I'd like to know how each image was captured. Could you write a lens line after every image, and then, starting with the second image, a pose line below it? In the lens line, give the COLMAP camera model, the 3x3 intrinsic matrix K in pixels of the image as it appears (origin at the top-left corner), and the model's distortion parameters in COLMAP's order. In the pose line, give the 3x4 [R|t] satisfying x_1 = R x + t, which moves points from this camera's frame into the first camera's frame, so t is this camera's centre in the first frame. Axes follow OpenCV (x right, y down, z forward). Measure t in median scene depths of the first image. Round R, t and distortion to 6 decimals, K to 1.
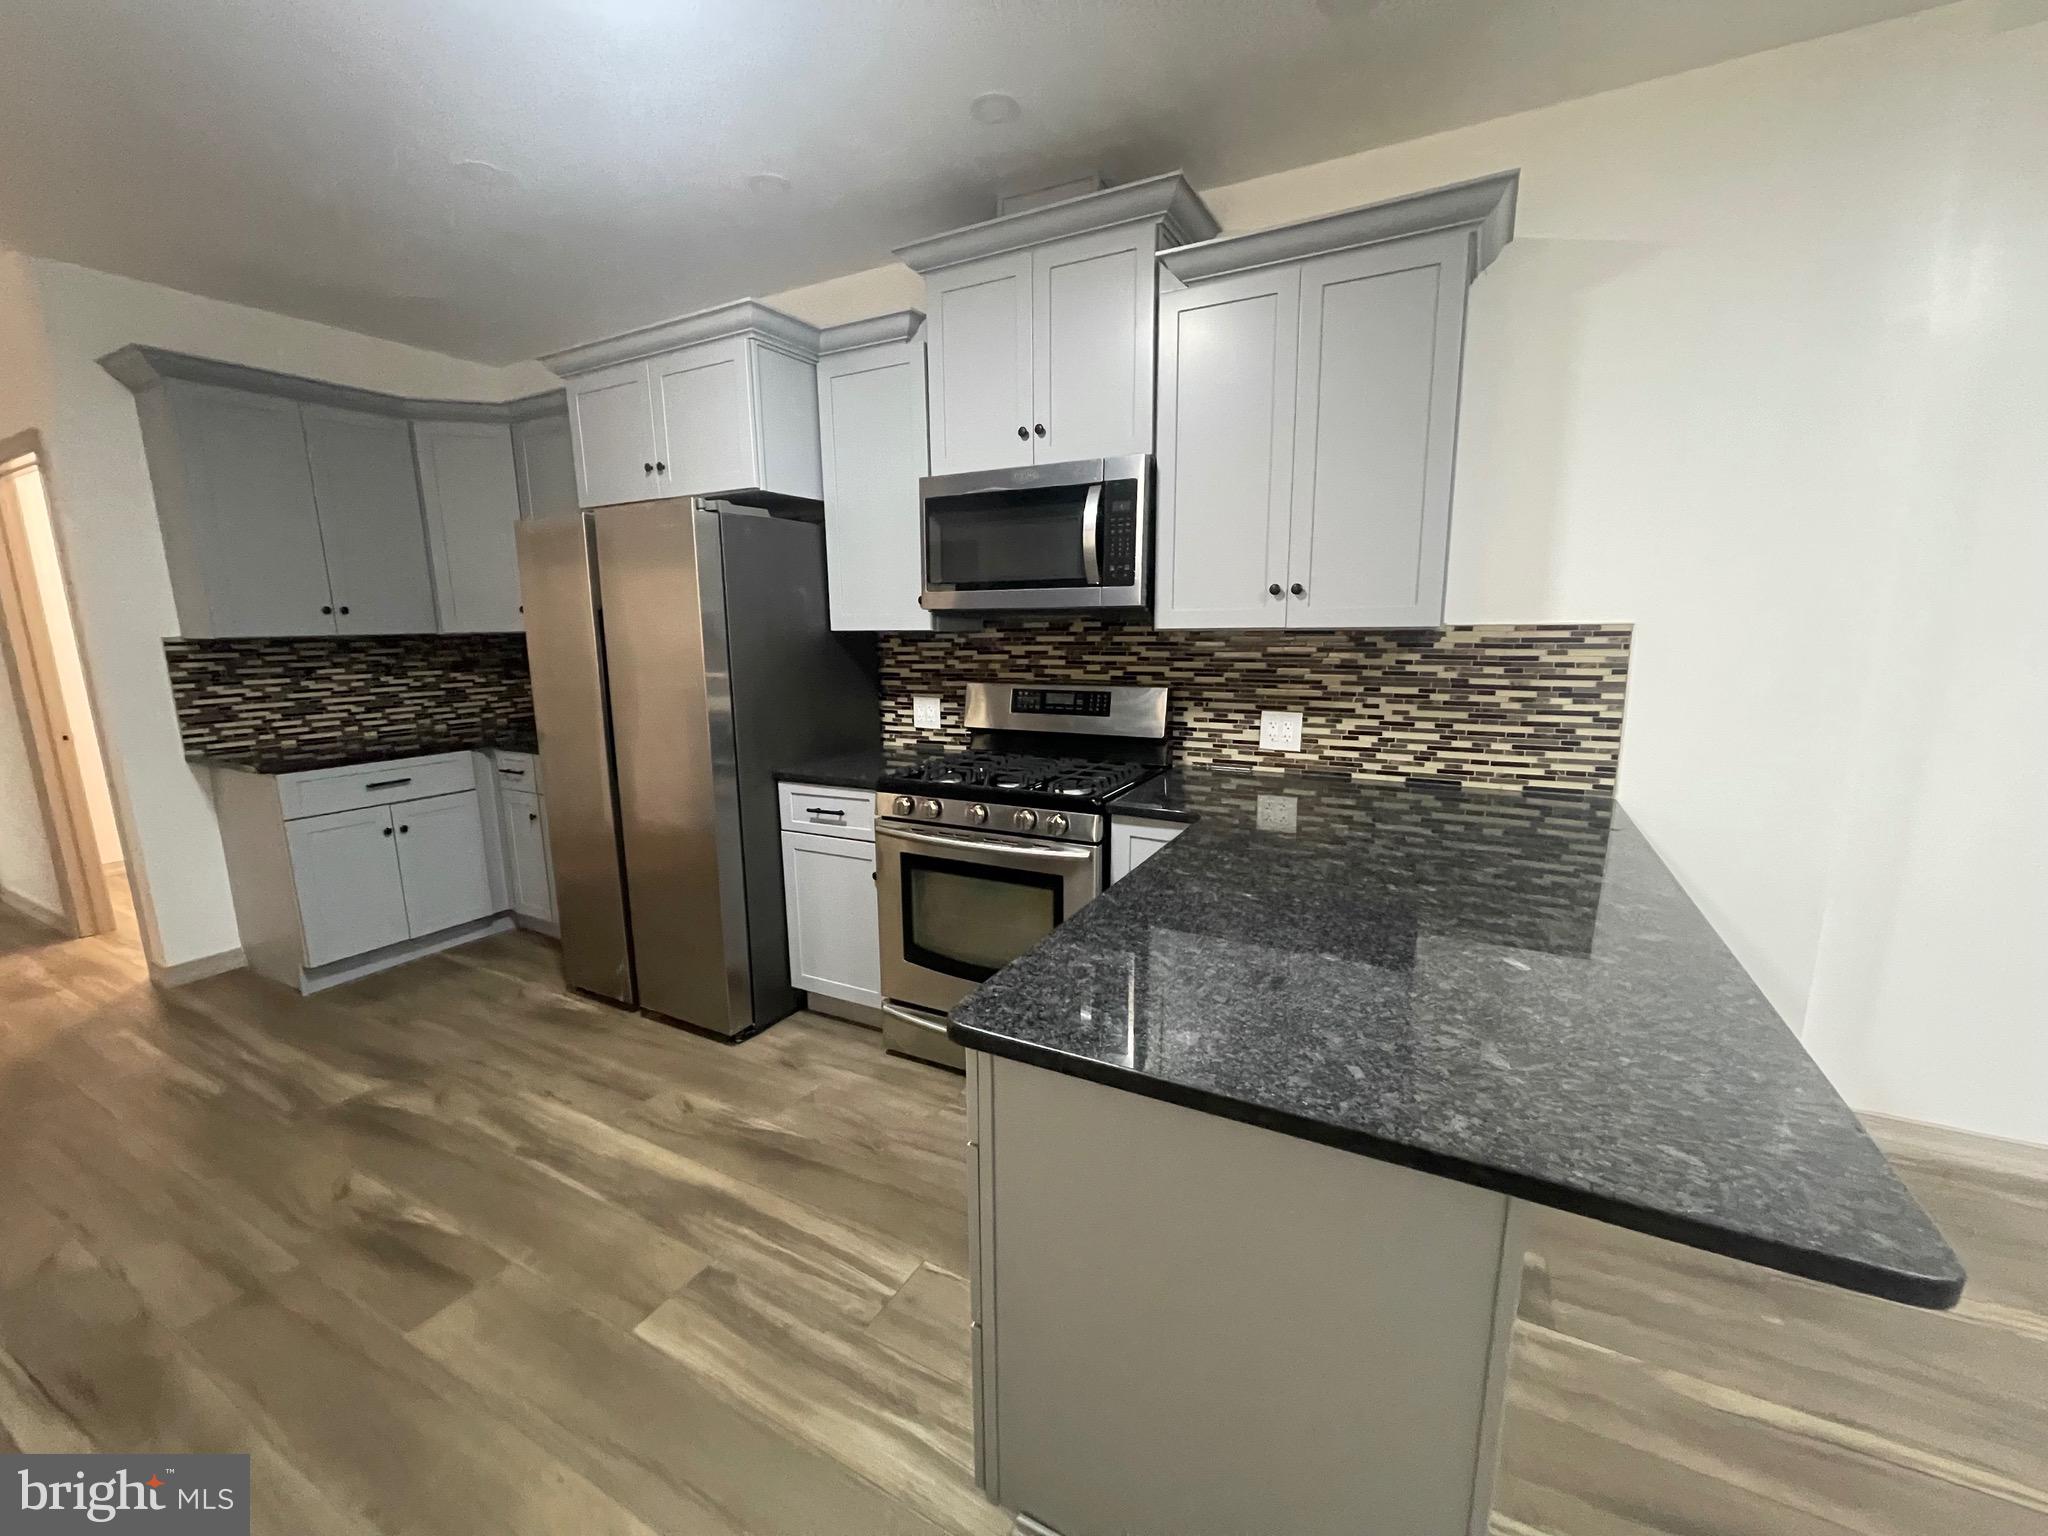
lens RADIAL K [[824.7, 0, 1018.2], [0, 824.7, 771.4], [0, 0, 1]] dist [-0.000564, 0.000725]
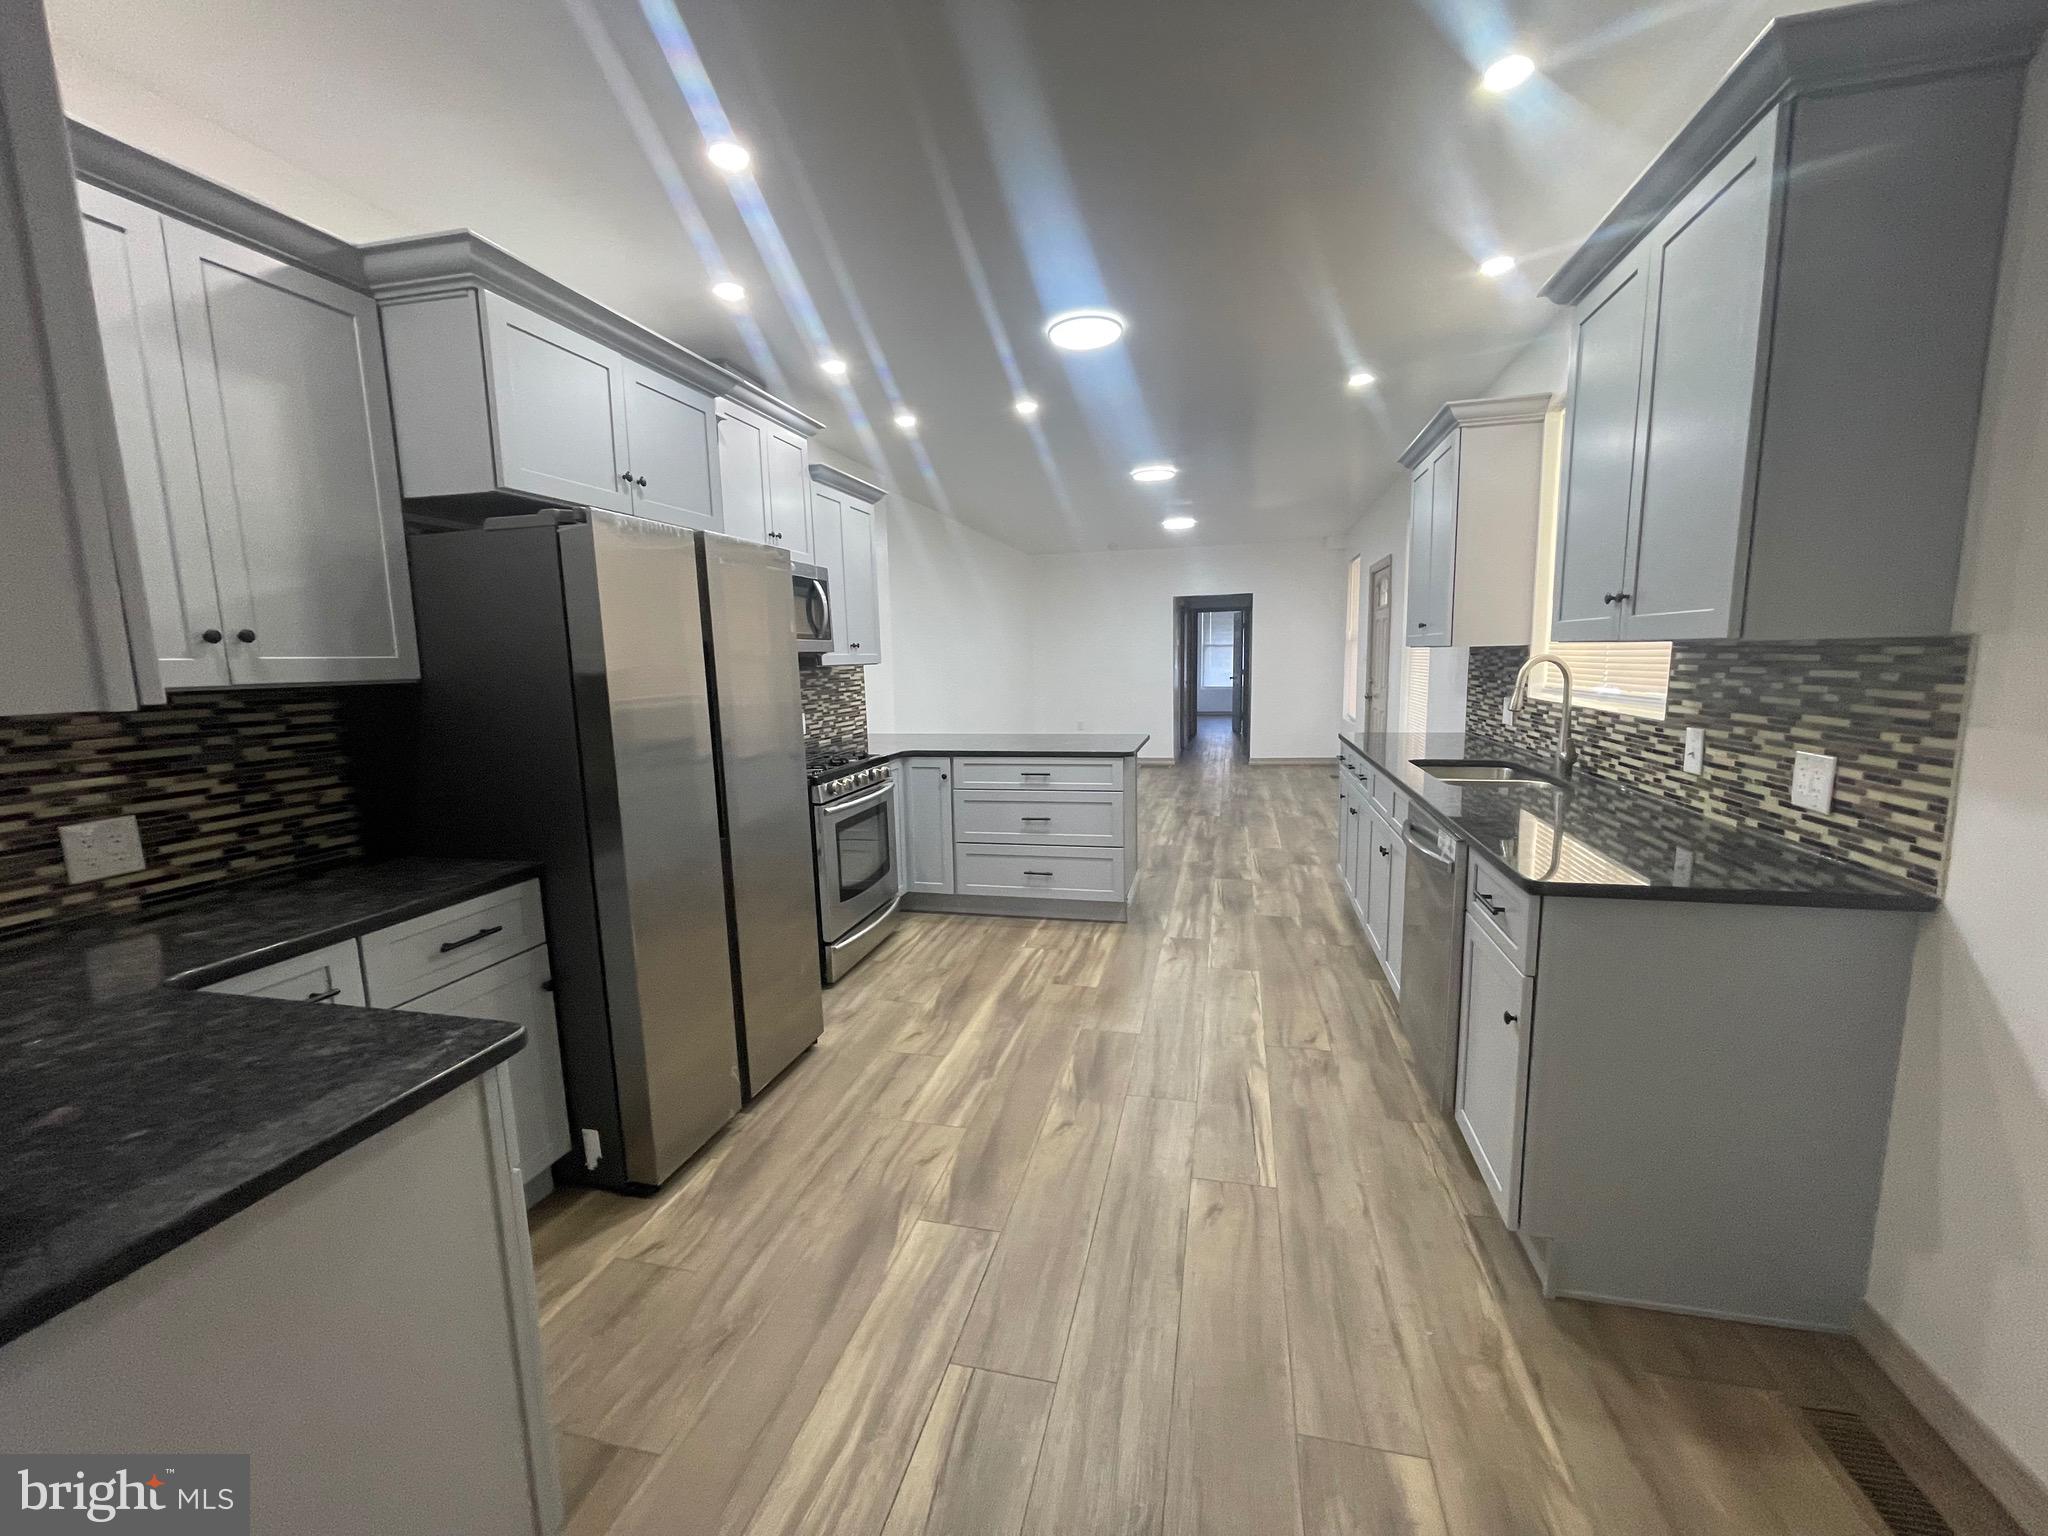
lens RADIAL K [[824.7, 0, 1029.8], [0, 824.7, 772.6], [0, 0, 1]] dist [-0.000564, 0.000725]
pose [[-0.254937, -0.113411, 0.960284, -1.702588], [0.223211, 0.959374, 0.172562, -0.163871], [-0.940842, 0.258338, -0.219265, 1.070706]]
